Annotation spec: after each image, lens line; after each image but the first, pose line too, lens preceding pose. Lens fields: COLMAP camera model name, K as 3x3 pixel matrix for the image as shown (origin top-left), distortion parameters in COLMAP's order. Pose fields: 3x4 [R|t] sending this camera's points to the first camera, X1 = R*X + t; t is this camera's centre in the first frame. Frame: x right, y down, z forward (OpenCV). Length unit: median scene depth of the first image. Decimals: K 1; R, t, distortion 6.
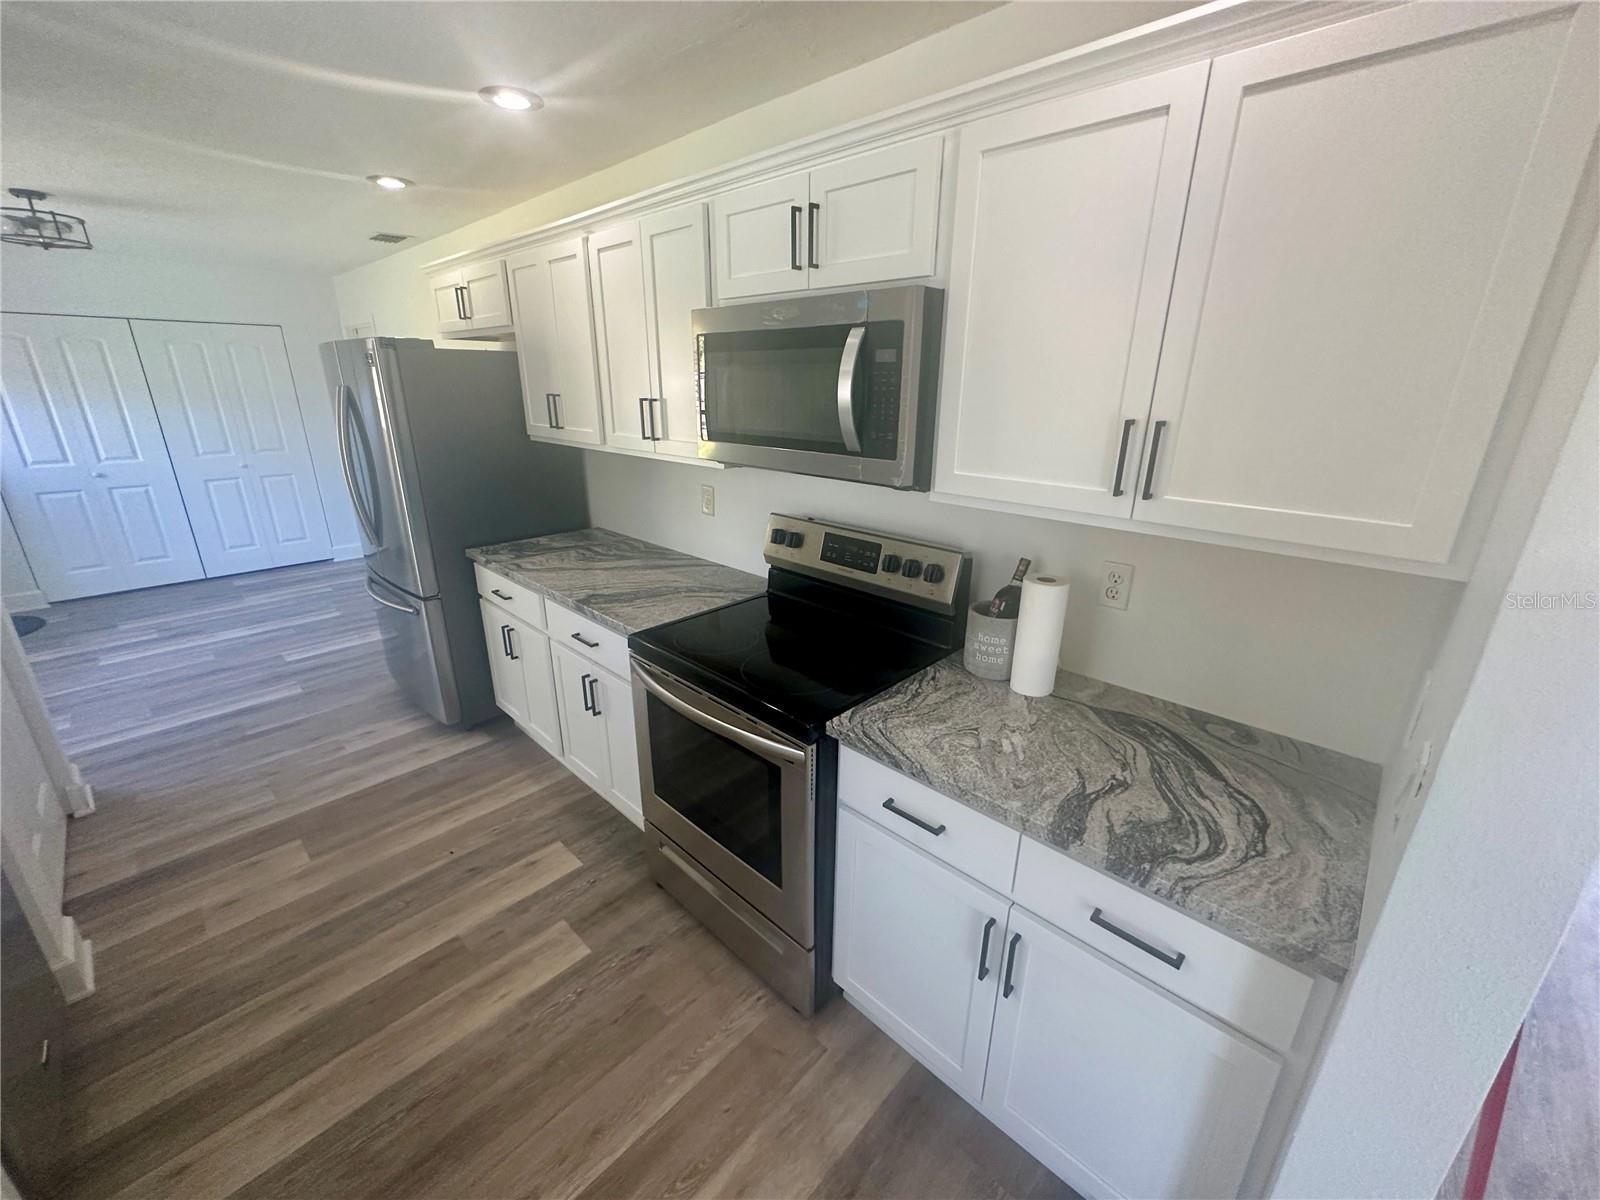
lens RADIAL K [[638.0, 0, 801.4], [0, 638.0, 599.3], [0, 0, 1]] dist [-0.003439, 0.000180]
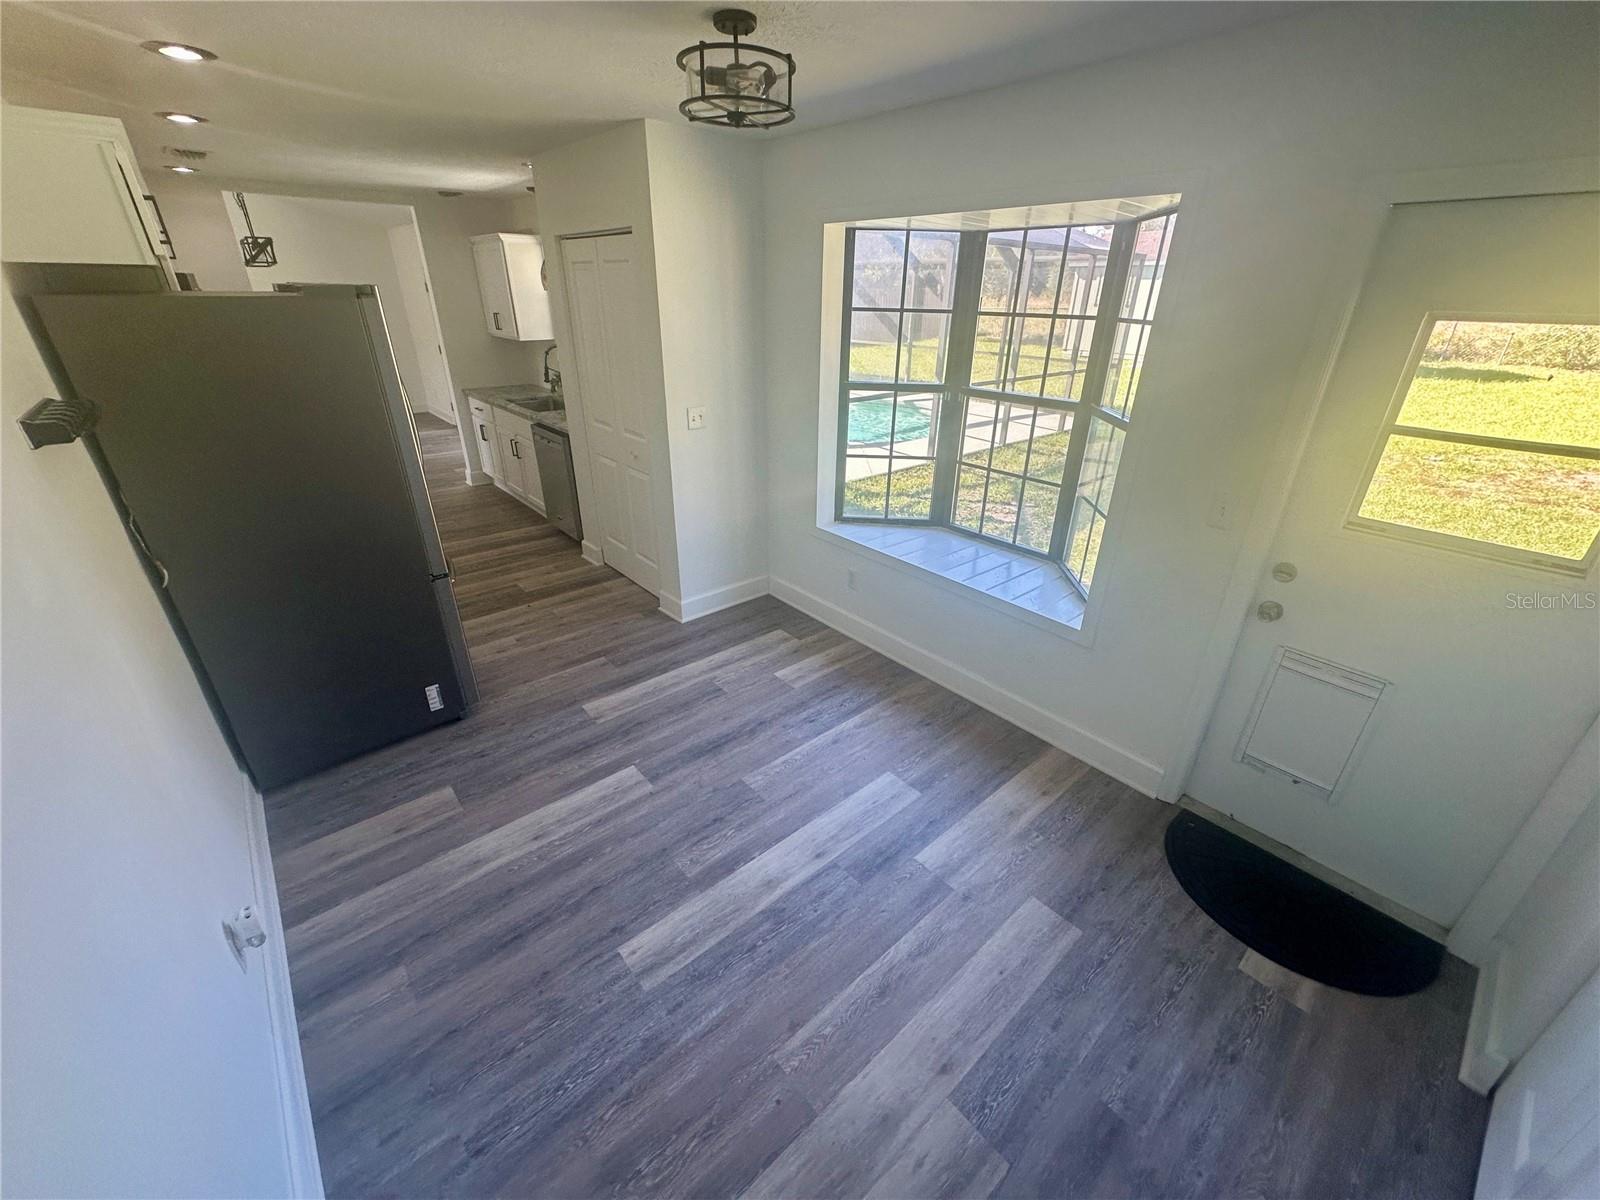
lens RADIAL K [[638.0, 0, 801.4], [0, 638.0, 599.3], [0, 0, 1]] dist [-0.003439, 0.000180]
pose [[-0.995364, -0.060595, 0.074686, -1.730190], [0.009823, 0.708442, 0.705700, -0.859677], [-0.095672, 0.703163, -0.704563, 2.253291]]
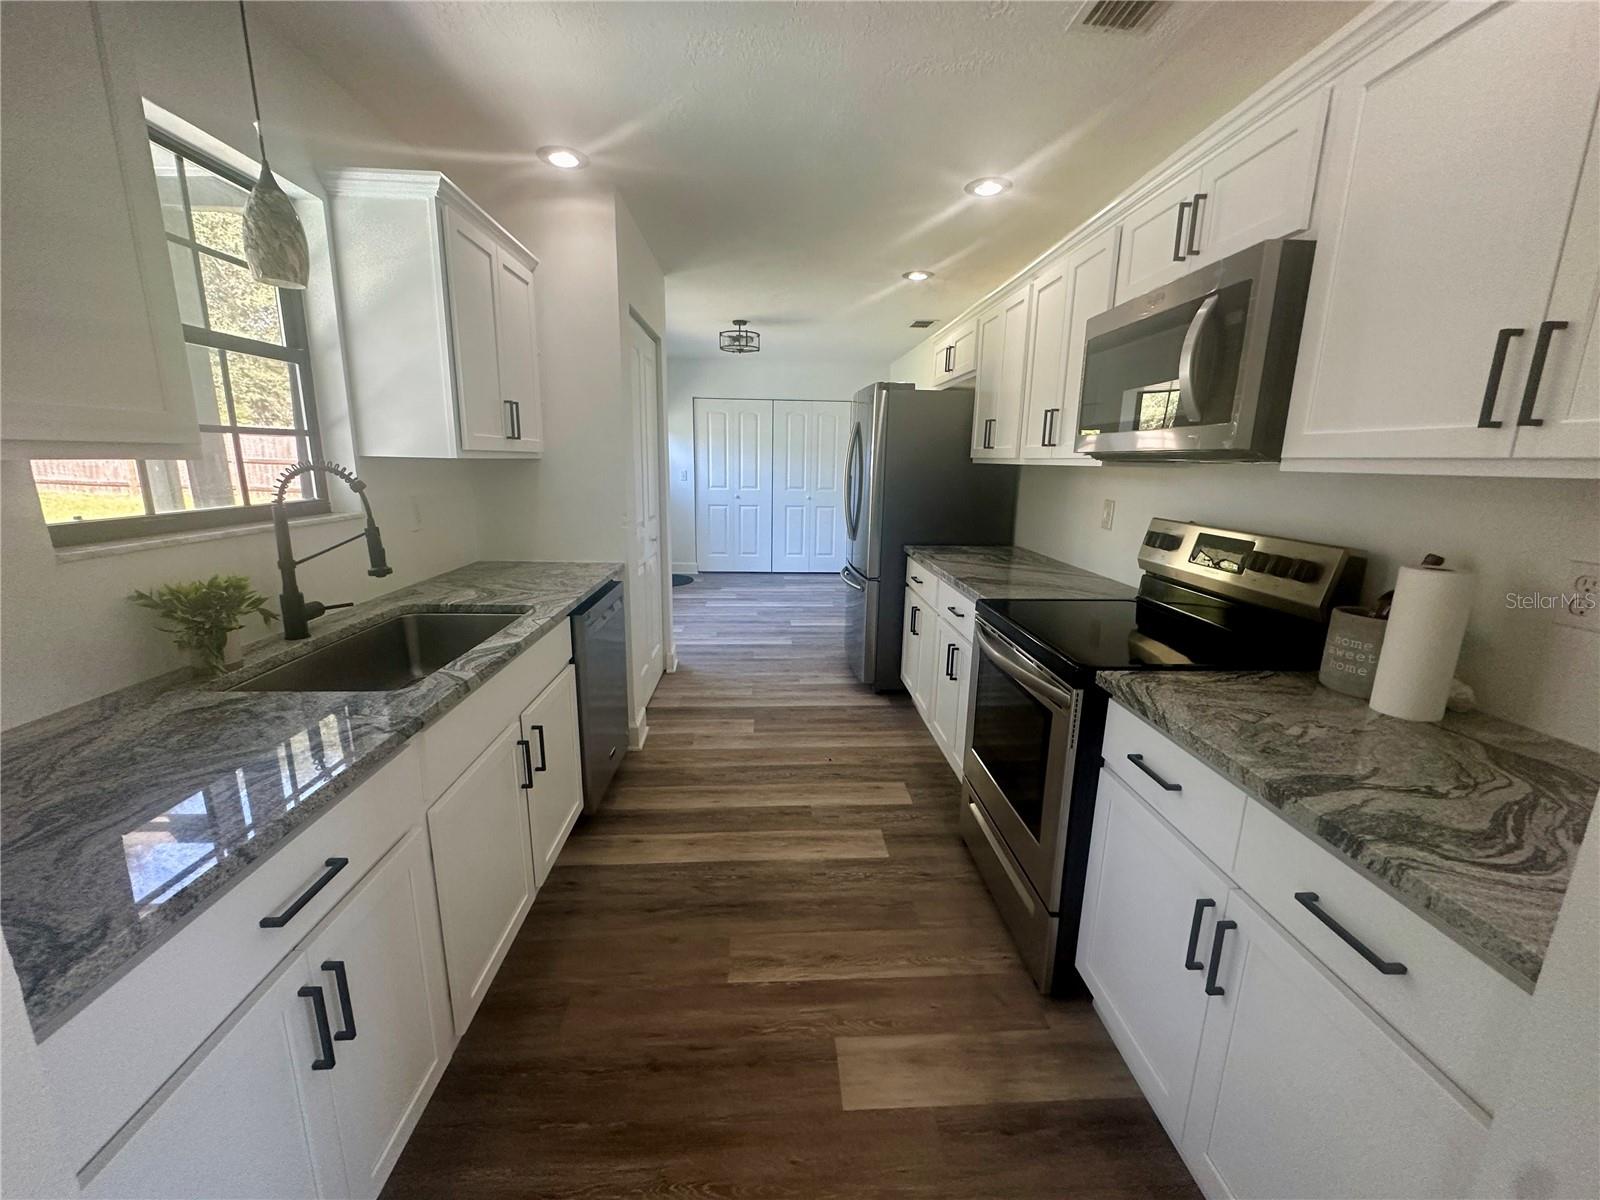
lens RADIAL K [[638.0, 0, 801.4], [0, 638.0, 599.3], [0, 0, 1]] dist [-0.003439, 0.000180]
pose [[0.727325, 0.152447, -0.669148, 0.224658], [-0.234168, 0.971630, -0.033168, 0.140593], [0.645108, 0.180817, 0.742389, -0.054007]]
